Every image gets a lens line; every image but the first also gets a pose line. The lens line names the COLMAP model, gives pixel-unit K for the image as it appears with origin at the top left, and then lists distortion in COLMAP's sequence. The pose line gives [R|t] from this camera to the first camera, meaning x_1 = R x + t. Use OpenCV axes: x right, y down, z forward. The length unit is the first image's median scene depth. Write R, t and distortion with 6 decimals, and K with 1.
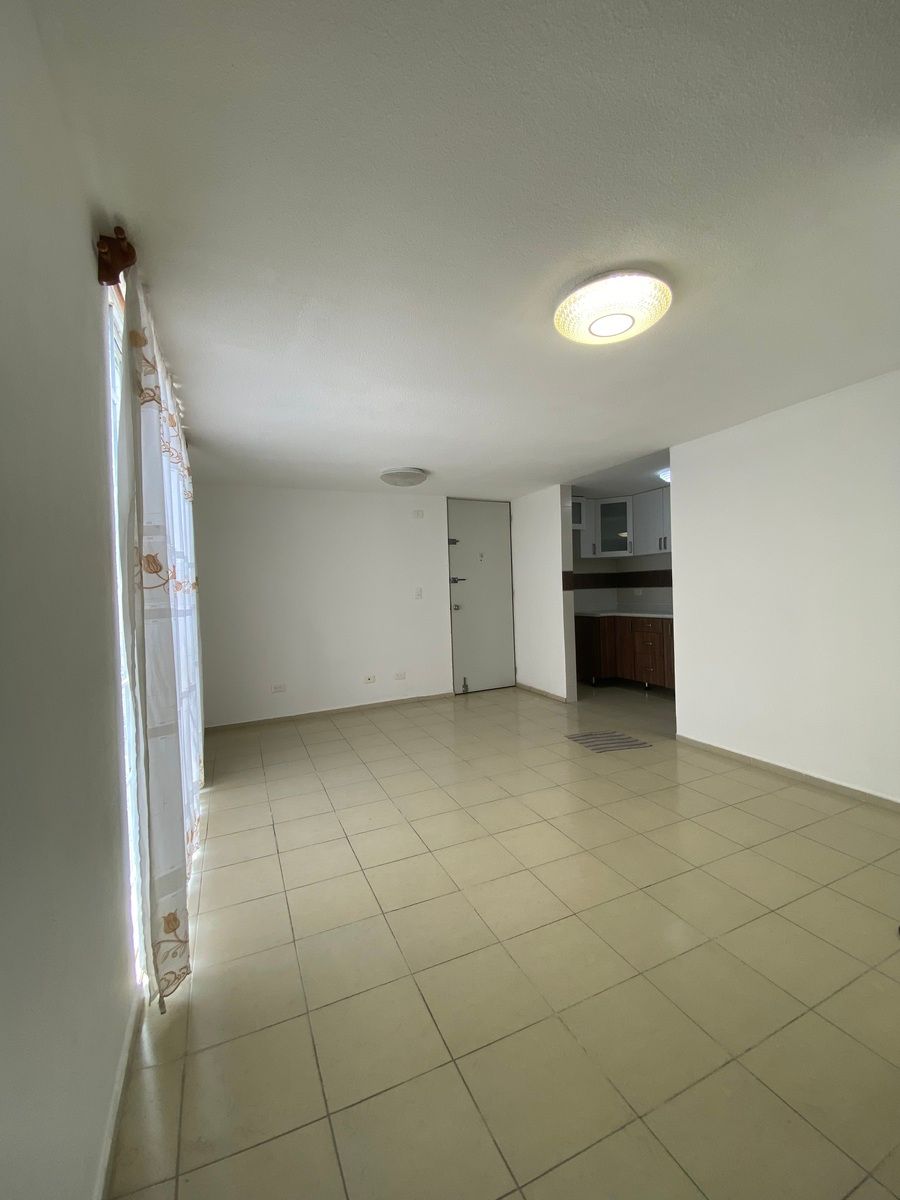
lens RADIAL K [[484.6, 0, 450.0], [0, 484.6, 600.0], [0, 0, 1]] dist [0.028516, -0.020729]
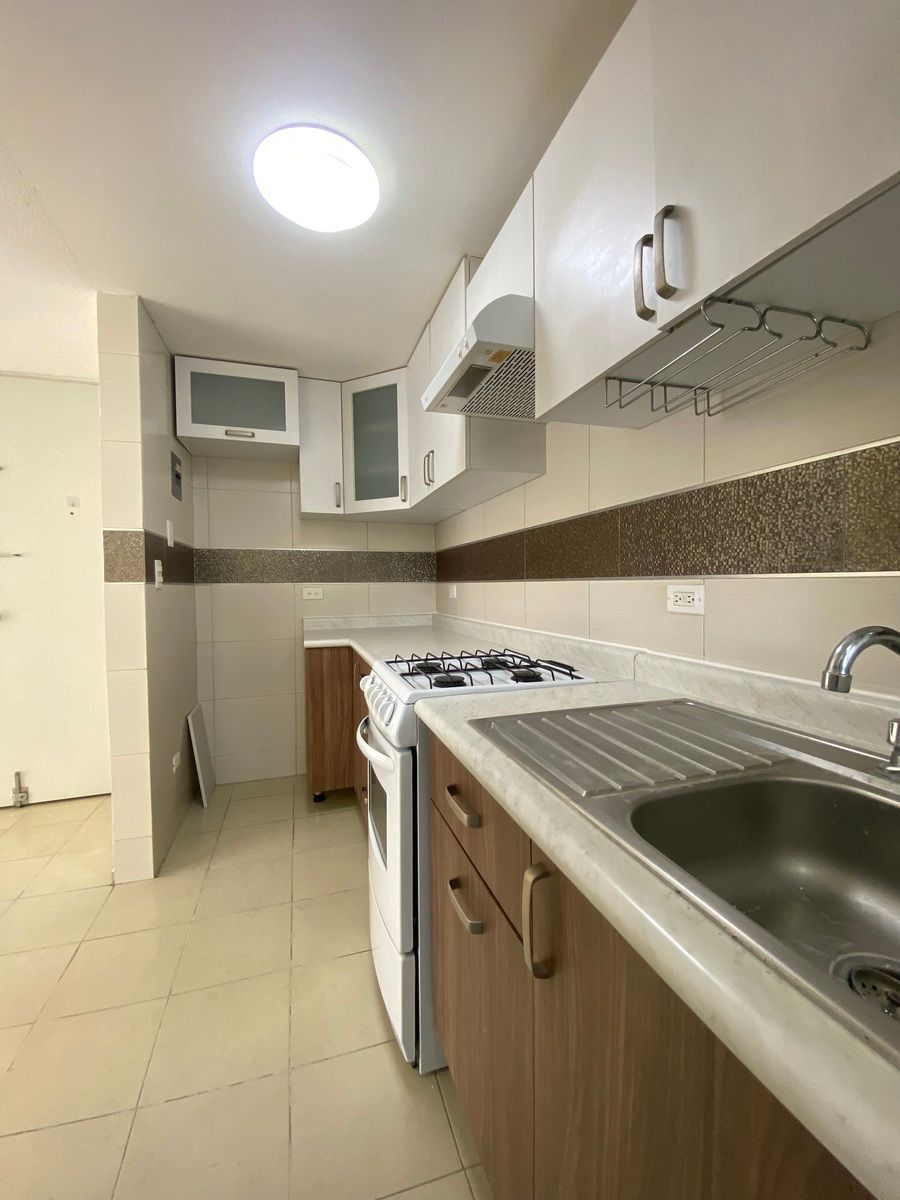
lens RADIAL K [[484.6, 0, 450.0], [0, 484.6, 600.0], [0, 0, 1]] dist [0.028516, -0.020729]
pose [[0.993311, 0.025551, -0.112607, 0.475019], [-0.023760, 0.999569, 0.017212, -0.018024], [0.112998, -0.014422, 0.993491, 0.589832]]
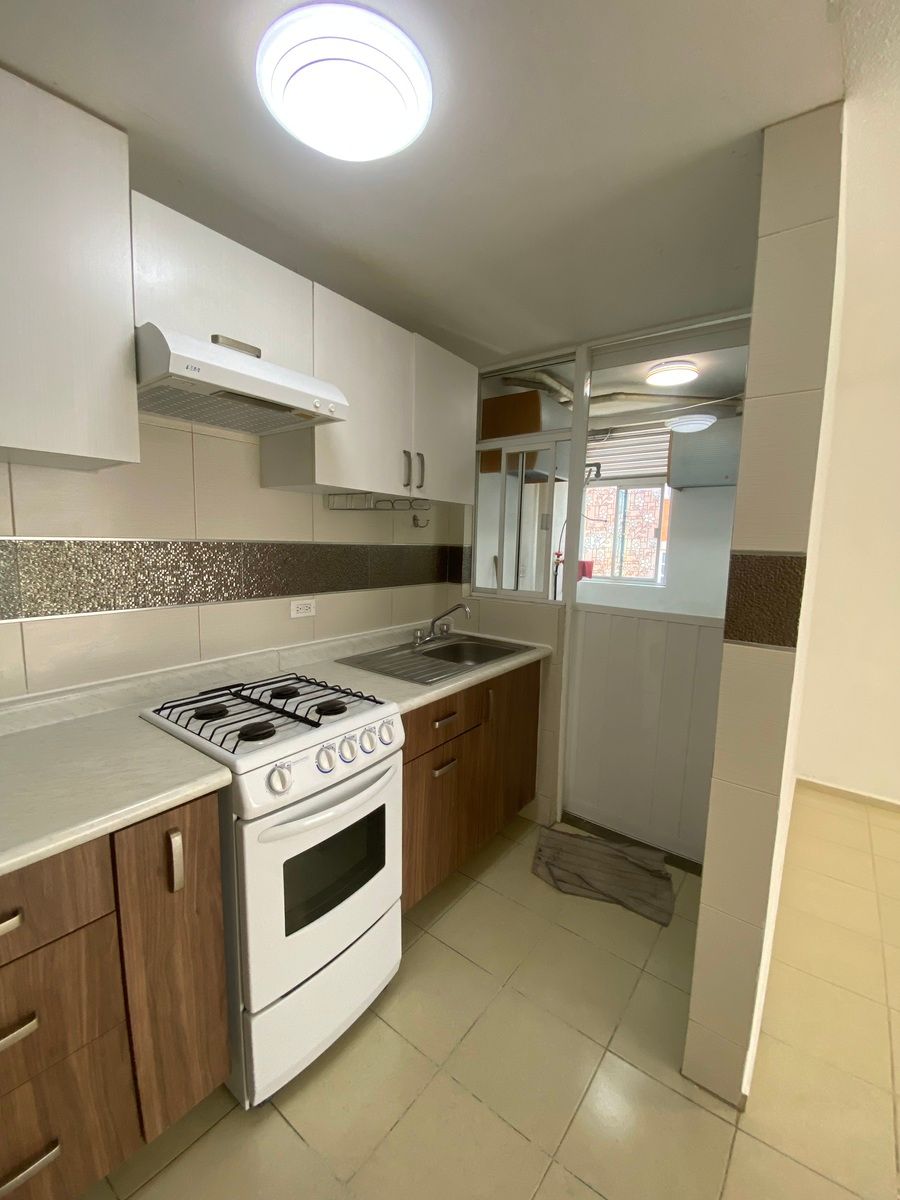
lens RADIAL K [[484.6, 0, 450.0], [0, 484.6, 600.0], [0, 0, 1]] dist [0.028516, -0.020729]
pose [[-0.488239, -0.090483, 0.868007, 0.206239], [0.007895, 0.994112, 0.108069, -0.059045], [-0.872674, 0.059616, -0.484650, 0.879539]]
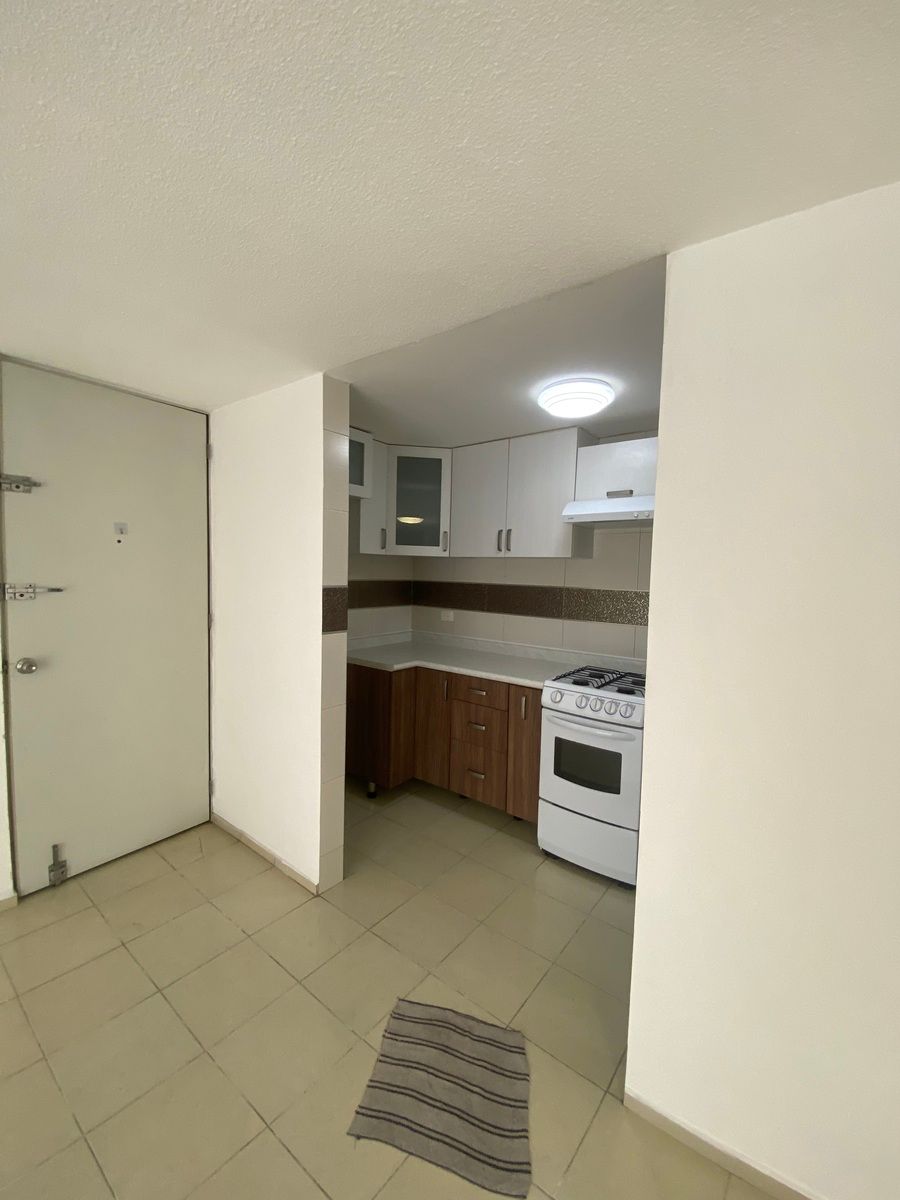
lens RADIAL K [[484.6, 0, 450.0], [0, 484.6, 600.0], [0, 0, 1]] dist [0.028516, -0.020729]
pose [[0.879728, 0.026471, 0.474740, 0.115417], [-0.046330, 0.998470, 0.030179, -0.059629], [-0.473215, -0.048544, 0.879608, 0.517229]]
